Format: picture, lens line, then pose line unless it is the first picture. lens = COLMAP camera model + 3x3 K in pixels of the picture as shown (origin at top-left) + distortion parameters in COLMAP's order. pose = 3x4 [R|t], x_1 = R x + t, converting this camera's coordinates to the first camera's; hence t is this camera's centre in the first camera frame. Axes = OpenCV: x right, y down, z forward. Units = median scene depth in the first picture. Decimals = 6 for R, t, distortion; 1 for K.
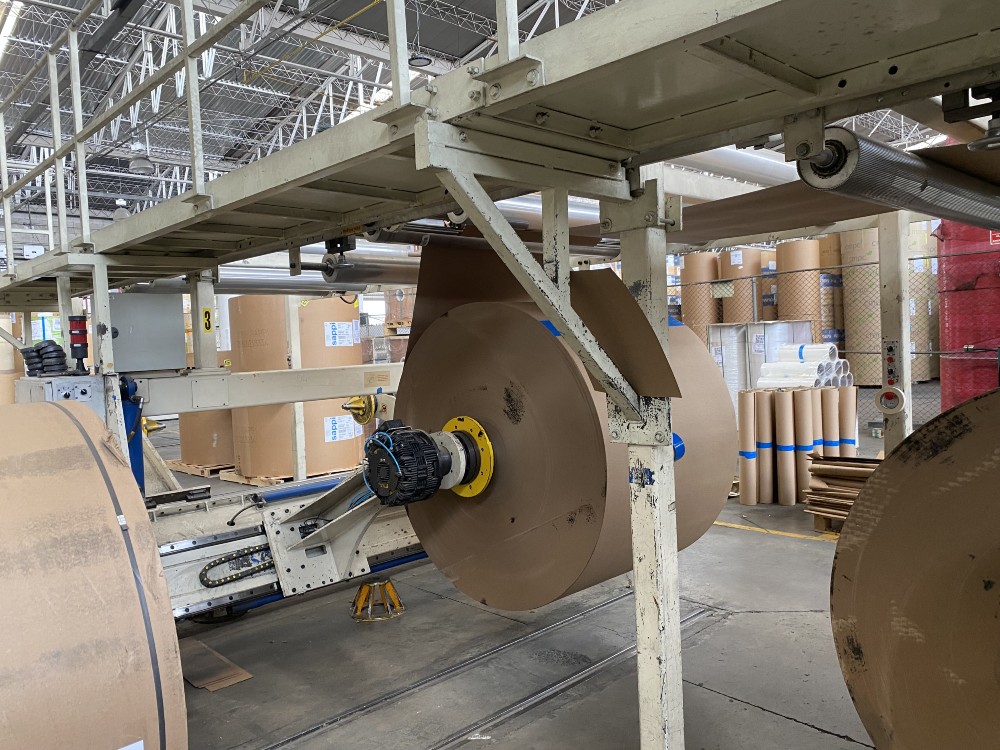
lens RADIAL K [[757.1, 0, 489.5], [0, 757.1, 366.8], [0, 0, 1]] dist [0.010625, -0.010231]
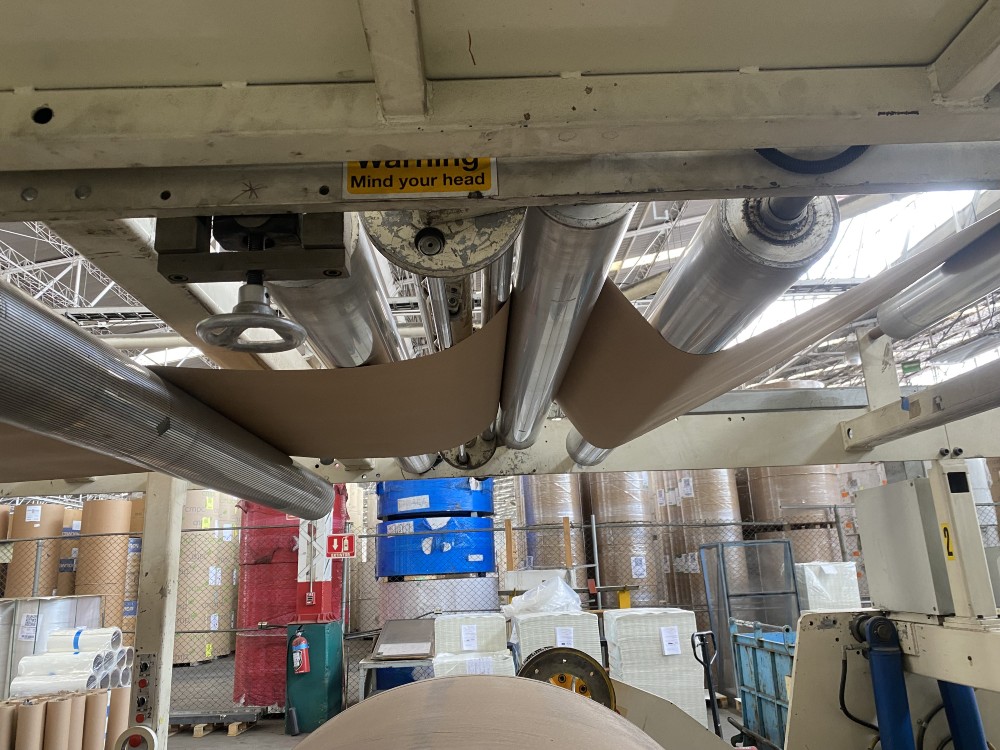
lens RADIAL K [[757.1, 0, 489.5], [0, 757.1, 366.8], [0, 0, 1]] dist [0.010625, -0.010231]
pose [[0.672667, 0.210756, 0.709296, 0.062957], [0.039109, 0.947113, -0.318508, -0.017004], [-0.738911, 0.241990, 0.628850, 0.086112]]
